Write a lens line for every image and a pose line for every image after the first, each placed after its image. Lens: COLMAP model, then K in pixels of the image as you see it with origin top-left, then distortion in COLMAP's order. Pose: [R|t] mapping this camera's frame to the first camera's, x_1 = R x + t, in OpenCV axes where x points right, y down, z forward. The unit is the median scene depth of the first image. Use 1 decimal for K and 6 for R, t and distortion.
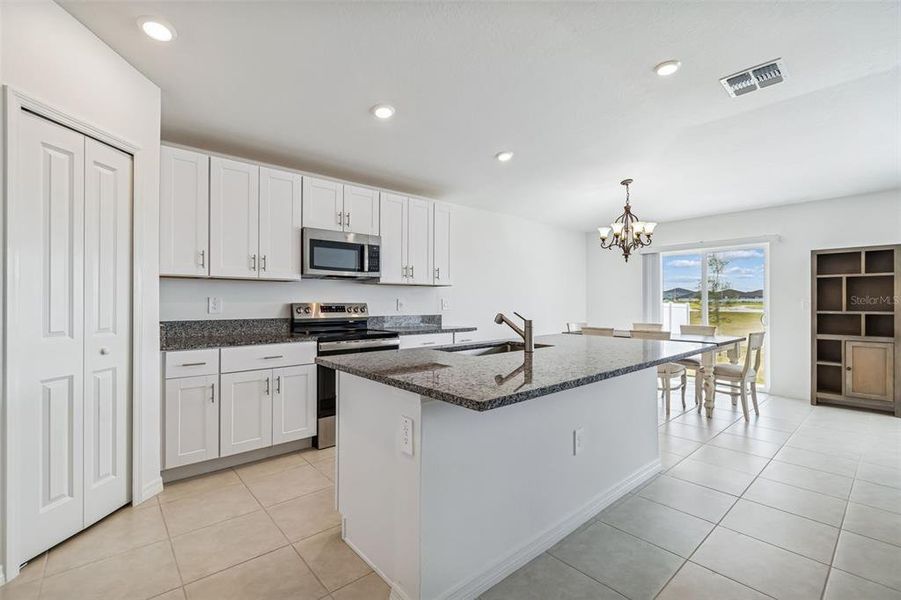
lens RADIAL K [[399.3, 0, 455.2], [0, 399.3, 296.3], [0, 0, 1]] dist [0.001639, -0.000146]
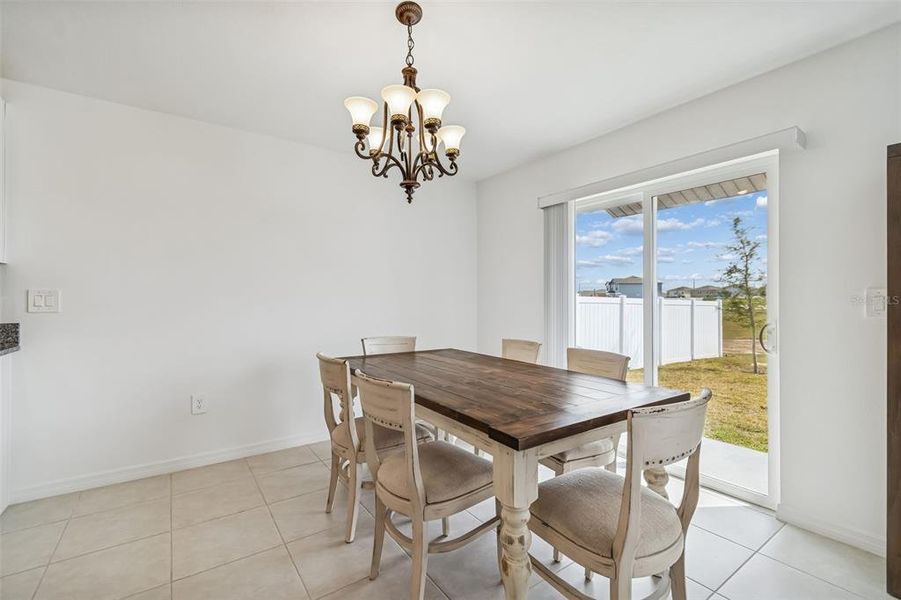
lens RADIAL K [[399.3, 0, 455.2], [0, 399.3, 296.3], [0, 0, 1]] dist [0.001639, -0.000146]
pose [[0.994768, -0.002006, -0.102142, 0.587640], [0.002413, 0.999990, 0.003862, 0.015595], [0.102133, -0.004088, 0.994762, 0.656562]]
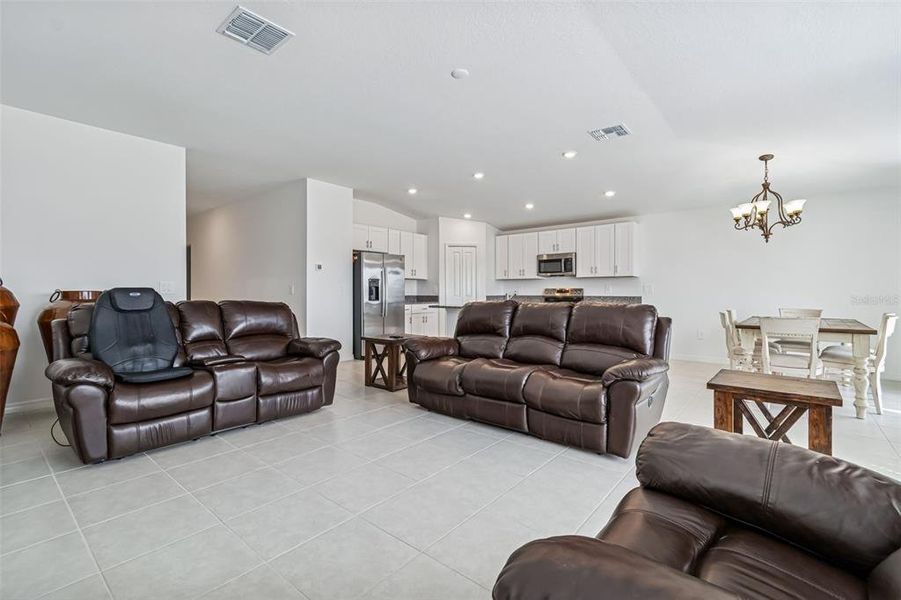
lens RADIAL K [[399.3, 0, 455.2], [0, 399.3, 296.3], [0, 0, 1]] dist [0.001639, -0.000146]
pose [[0.154373, 0.007482, -0.987984, 1.405982], [0.012846, 0.999872, 0.009579, 0.026336], [0.987929, -0.014170, 0.154257, 0.145562]]
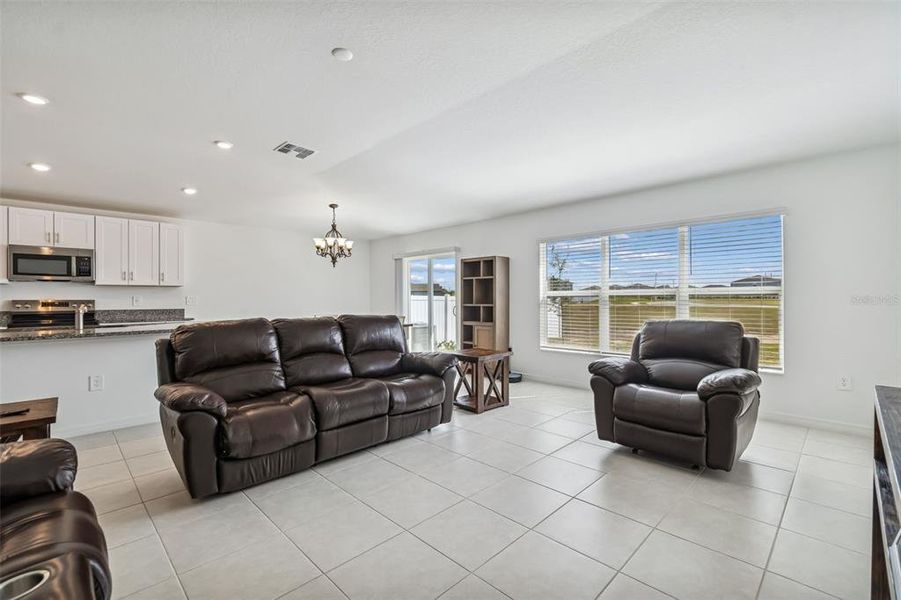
lens RADIAL K [[399.3, 0, 455.2], [0, 399.3, 296.3], [0, 0, 1]] dist [0.001639, -0.000146]
pose [[0.997362, -0.004315, 0.072466, 0.821963], [0.003688, 0.999955, 0.008787, -0.001607], [-0.072501, -0.008496, 0.997332, -0.369463]]
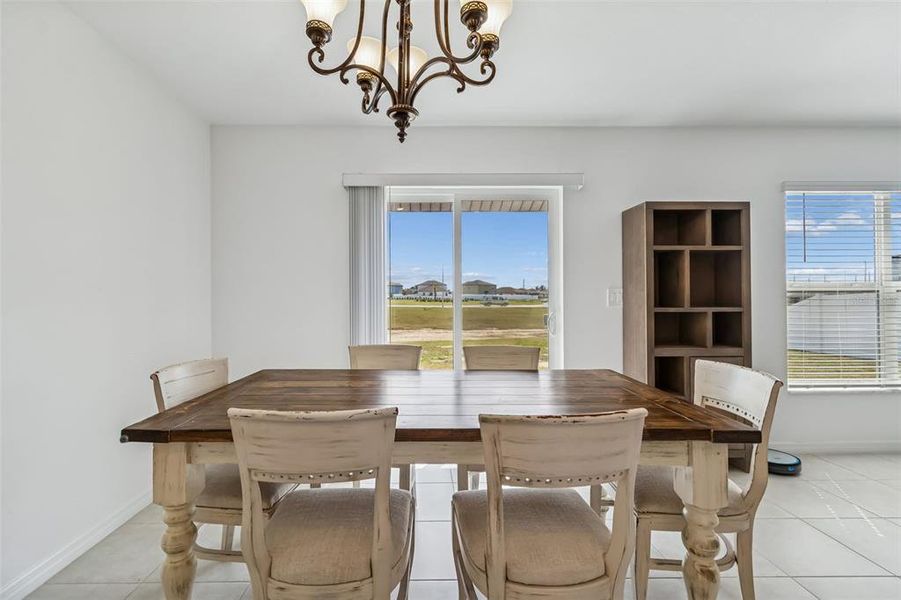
lens RADIAL K [[407.0, 0, 426.2], [0, 407.0, 292.1], [0, 0, 1]] dist [0.000570, 0.000018]
pose [[0.662824, 0.010483, 0.748702, 0.262297], [-0.011589, 0.999926, -0.003741, 0.021807], [-0.748685, -0.006197, 0.662897, 0.904692]]
